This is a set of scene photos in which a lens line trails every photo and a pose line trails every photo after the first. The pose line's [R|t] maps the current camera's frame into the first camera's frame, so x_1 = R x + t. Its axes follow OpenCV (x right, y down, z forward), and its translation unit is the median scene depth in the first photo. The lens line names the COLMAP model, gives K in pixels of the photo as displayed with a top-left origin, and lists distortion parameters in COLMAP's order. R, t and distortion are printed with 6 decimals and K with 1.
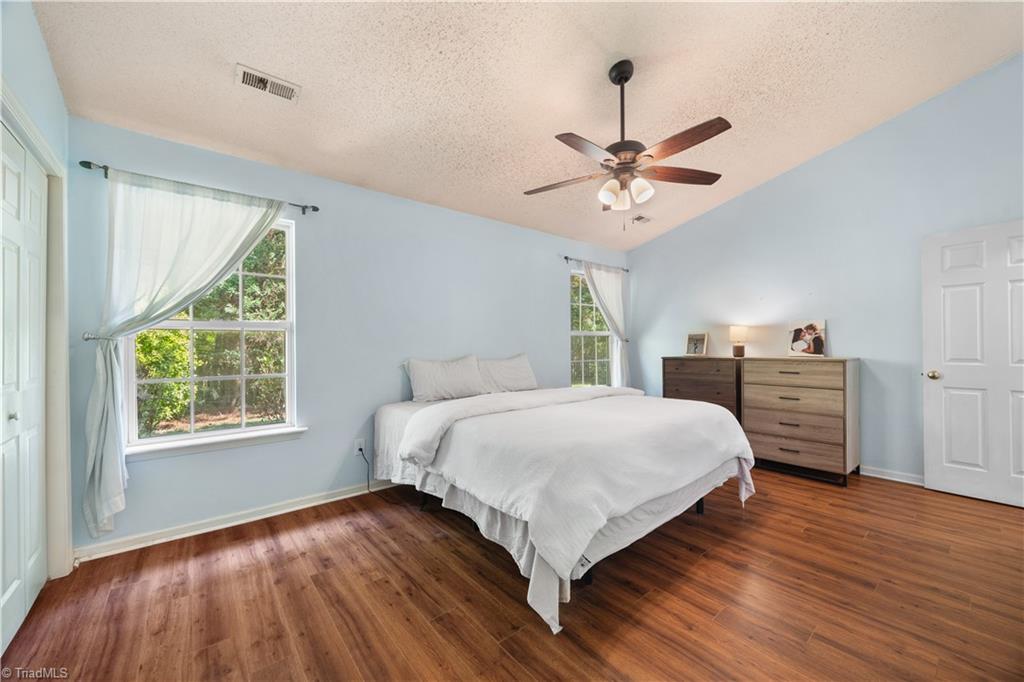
lens RADIAL K [[399.2, 0, 516.1], [0, 399.2, 340.7], [0, 0, 1]] dist [0.007114, -0.001850]
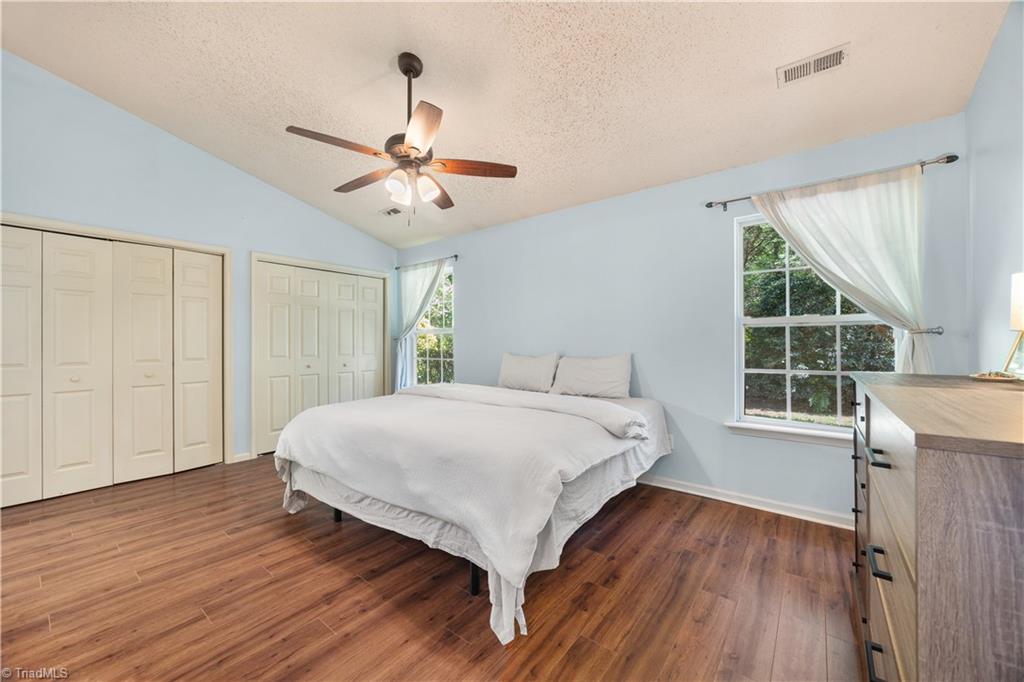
lens RADIAL K [[399.2, 0, 513.7], [0, 399.2, 343.0], [0, 0, 1]] dist [0.007114, -0.001850]
pose [[0.189147, 0.008572, -0.981911, 1.427255], [0.011189, 0.999878, 0.010884, 0.001214], [0.981885, -0.013045, 0.189028, 1.187735]]
